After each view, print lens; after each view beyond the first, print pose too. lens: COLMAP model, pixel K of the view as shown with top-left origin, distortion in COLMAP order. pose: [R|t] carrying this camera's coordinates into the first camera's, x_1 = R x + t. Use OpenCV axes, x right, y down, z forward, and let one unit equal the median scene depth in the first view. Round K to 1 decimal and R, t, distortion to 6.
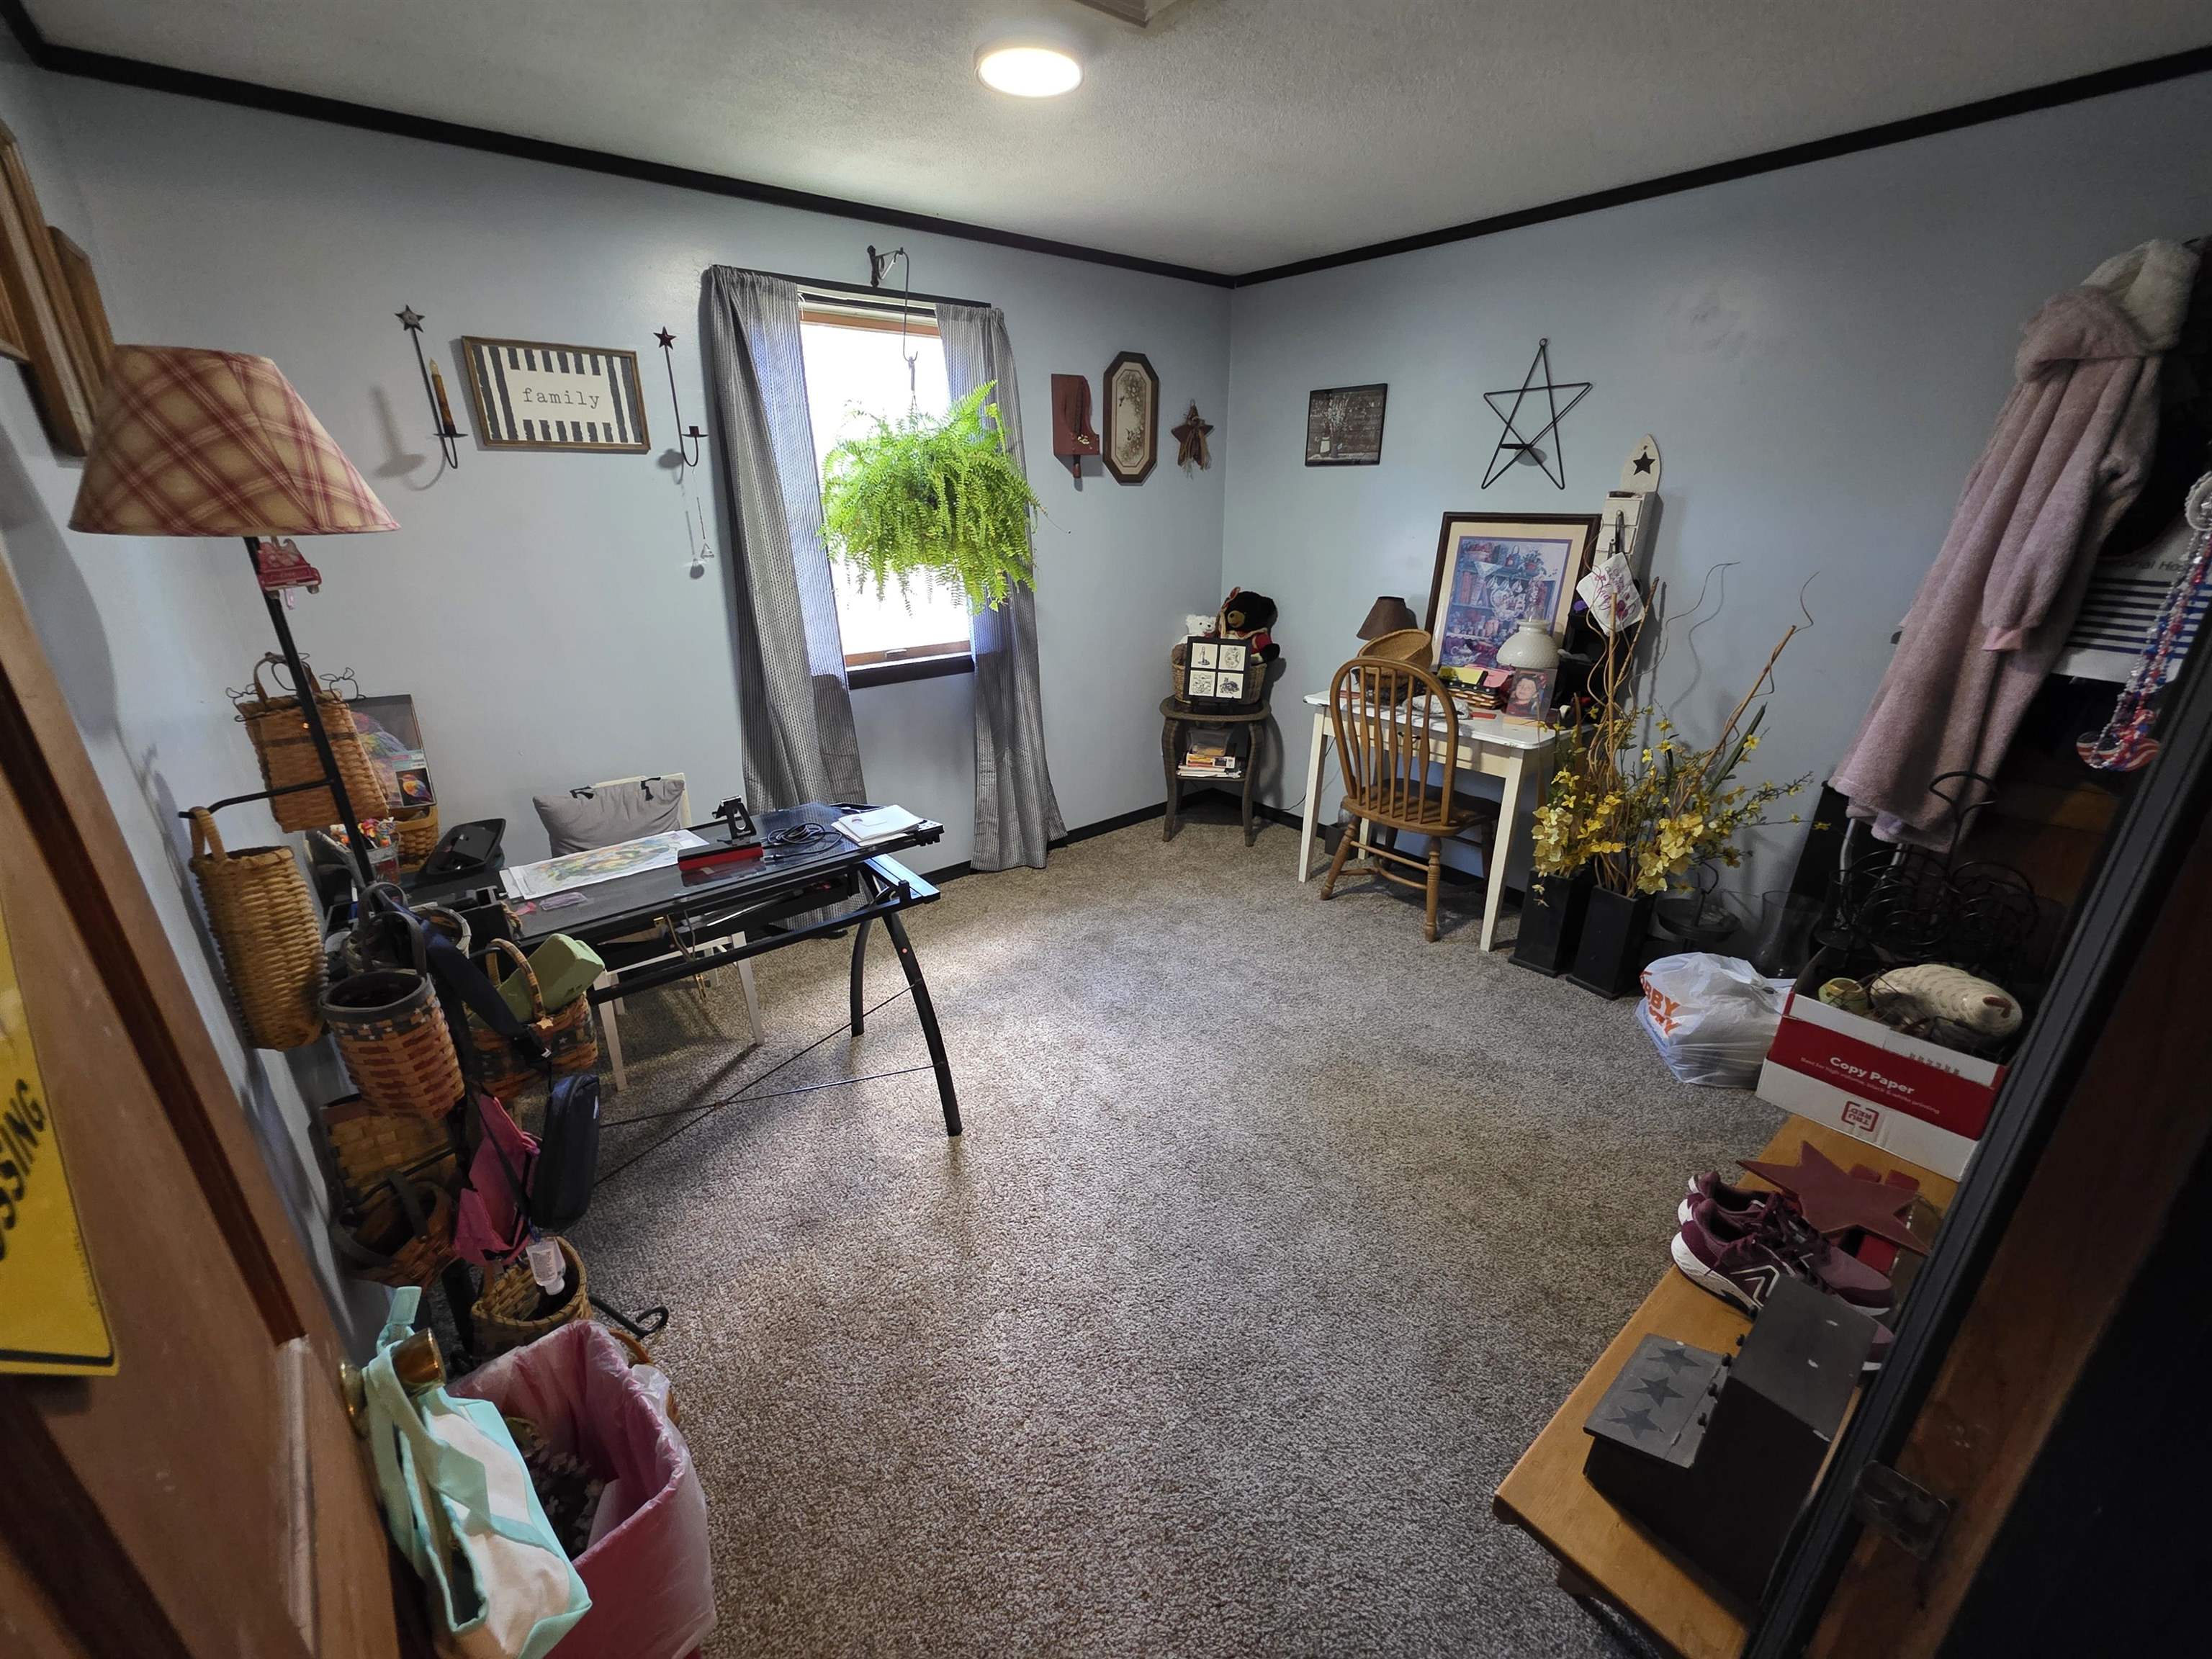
lens RADIAL K [[886.0, 0, 1101.9], [0, 886.0, 833.4], [0, 0, 1]] dist [0.001811, 0.000476]
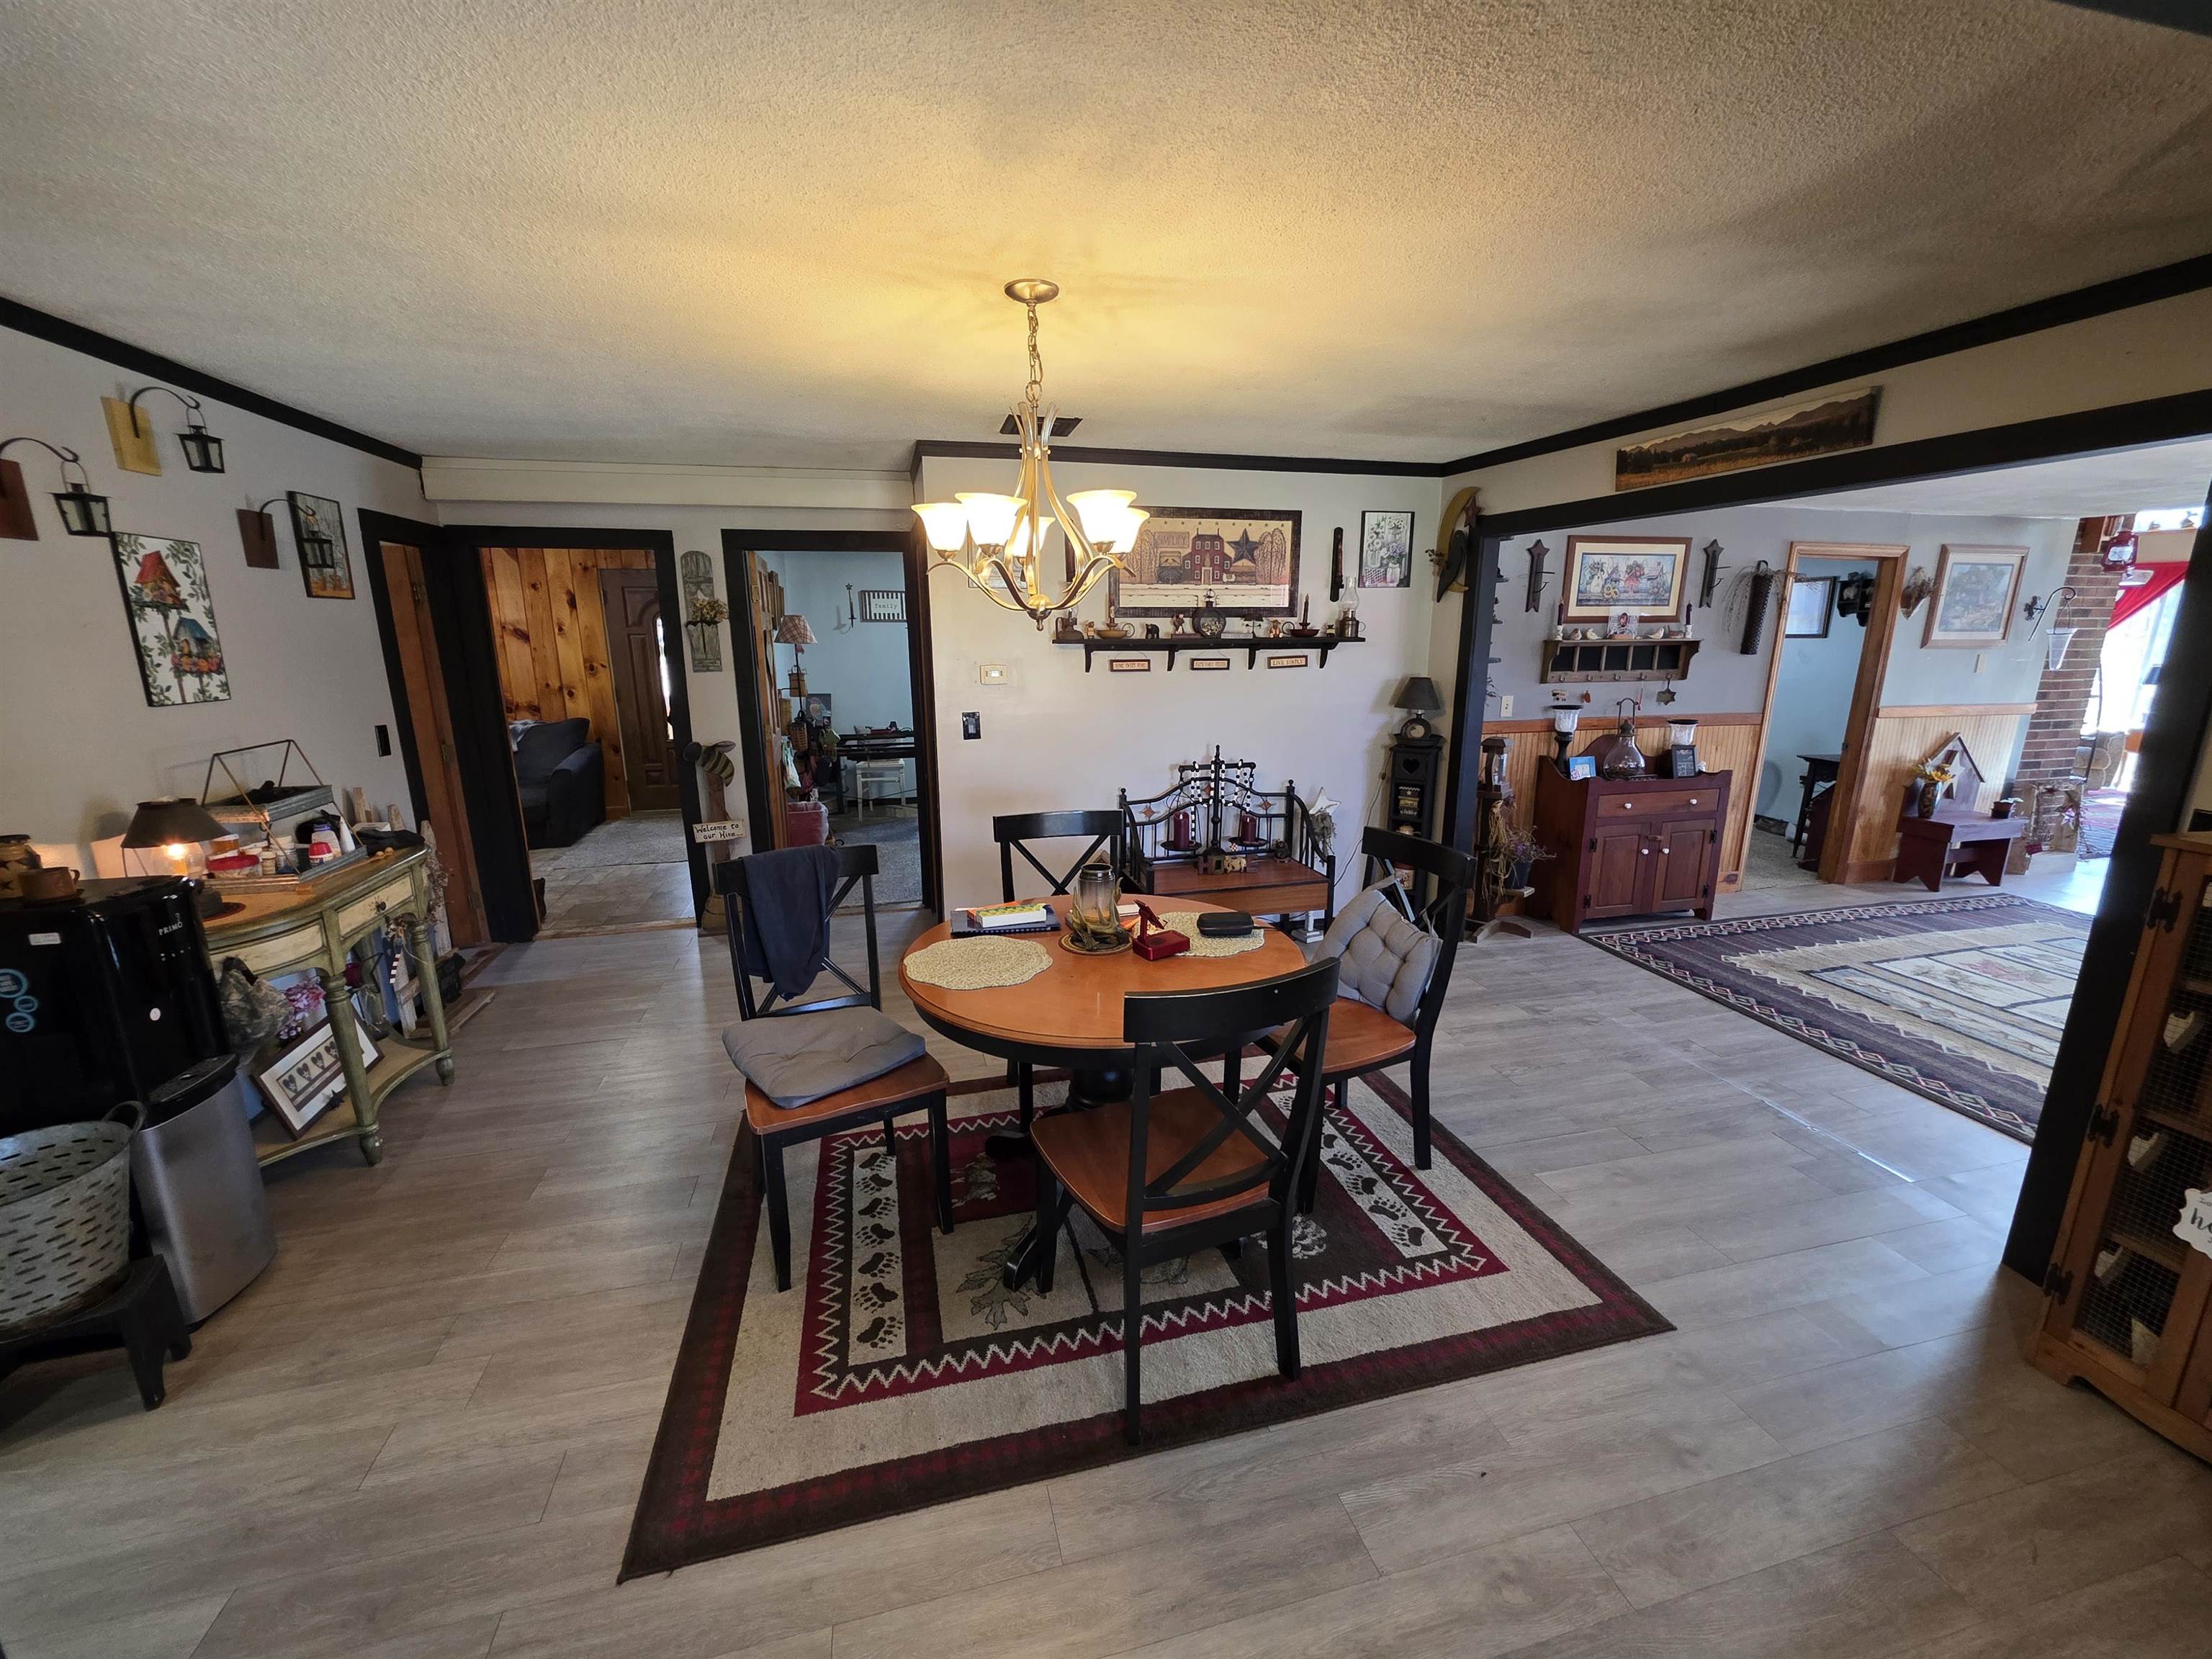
lens RADIAL K [[886.0, 0, 1101.9], [0, 886.0, 833.4], [0, 0, 1]] dist [0.001811, 0.000476]
pose [[0.903526, 0.089132, -0.419162, 1.513624], [-0.147160, 0.983183, -0.108144, 0.543633], [0.402473, 0.159395, 0.901448, -1.435960]]
